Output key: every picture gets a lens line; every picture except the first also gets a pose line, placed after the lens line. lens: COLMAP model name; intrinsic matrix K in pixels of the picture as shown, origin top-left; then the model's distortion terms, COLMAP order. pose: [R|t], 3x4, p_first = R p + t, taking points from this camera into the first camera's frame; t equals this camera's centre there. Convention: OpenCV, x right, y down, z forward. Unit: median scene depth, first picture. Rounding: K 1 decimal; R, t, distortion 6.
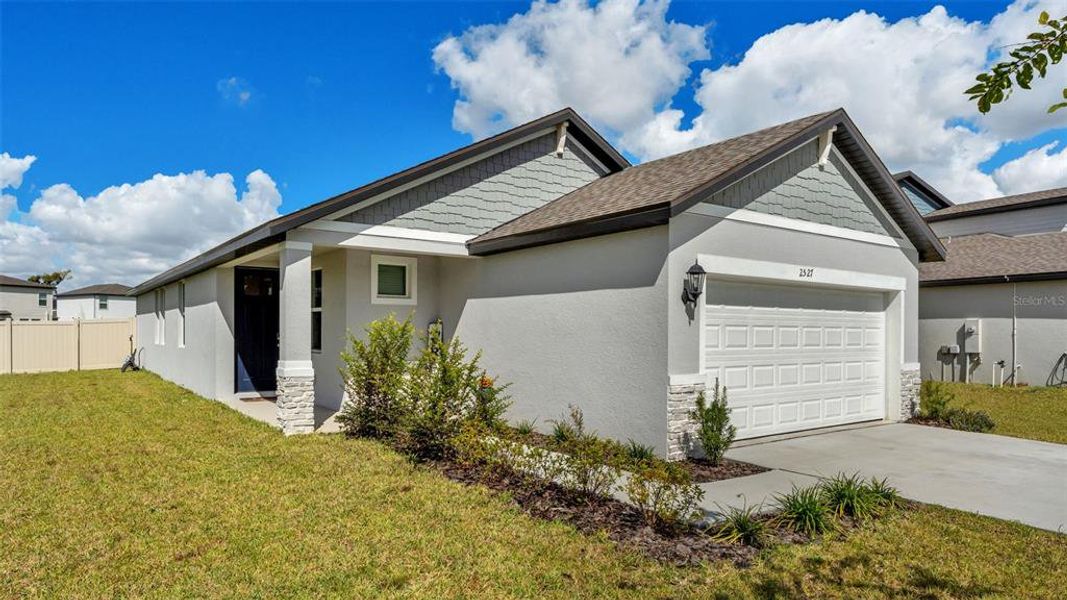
lens RADIAL K [[609.4, 0, 517.3], [0, 609.4, 340.8], [0, 0, 1]] dist [0.003558, 0.000209]
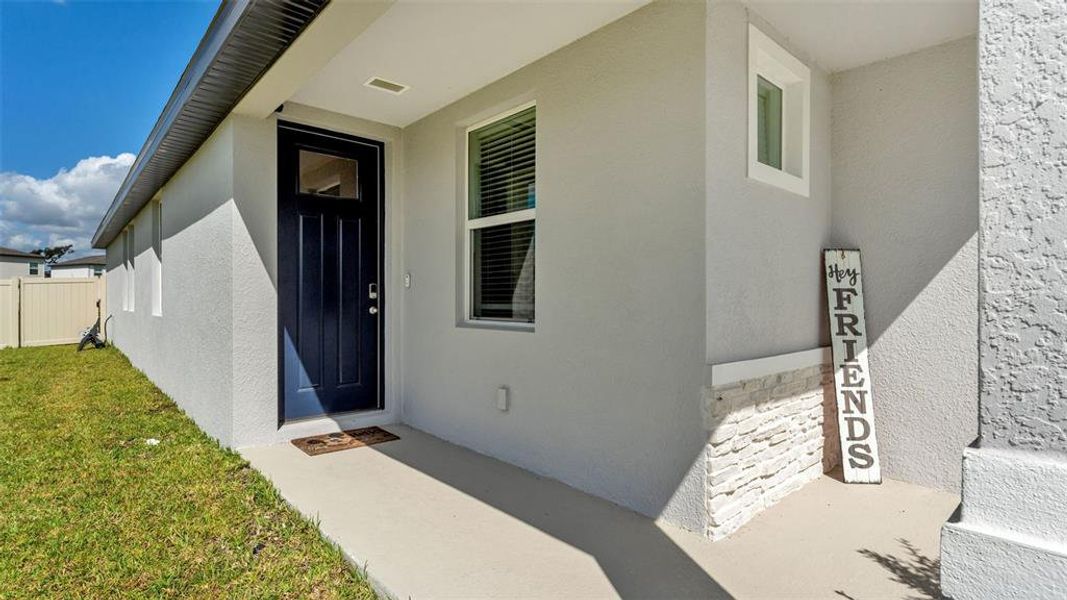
lens RADIAL K [[513.9, 0, 533.5], [0, 513.9, 300.0], [0, 0, 1]] dist [-0.000084, -0.000208]
pose [[0.994982, -0.001949, 0.100039, -0.413584], [0.003515, 0.999874, -0.015477, 0.008547], [-0.099996, 0.015750, 0.994863, 0.805169]]
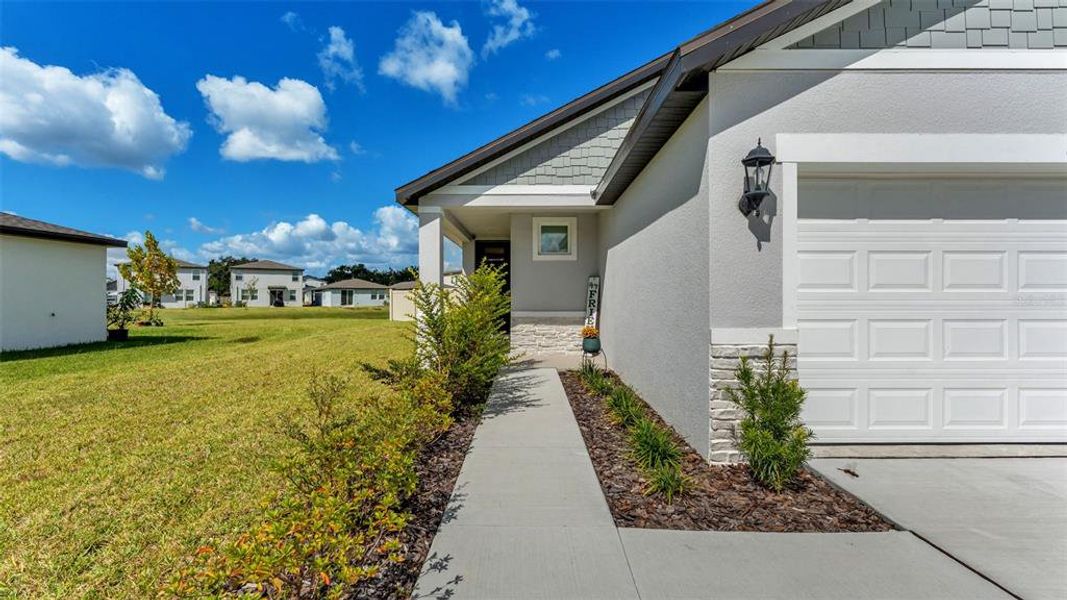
lens RADIAL K [[435.2, 0, 538.1], [0, 435.2, 298.0], [0, 0, 1]] dist [0.001842, 0.000050]
pose [[0.827263, -0.004491, -0.561796, 0.246813], [-0.002435, 0.999930, -0.011580, 0.021049], [0.561809, 0.010948, 0.827194, 0.360011]]
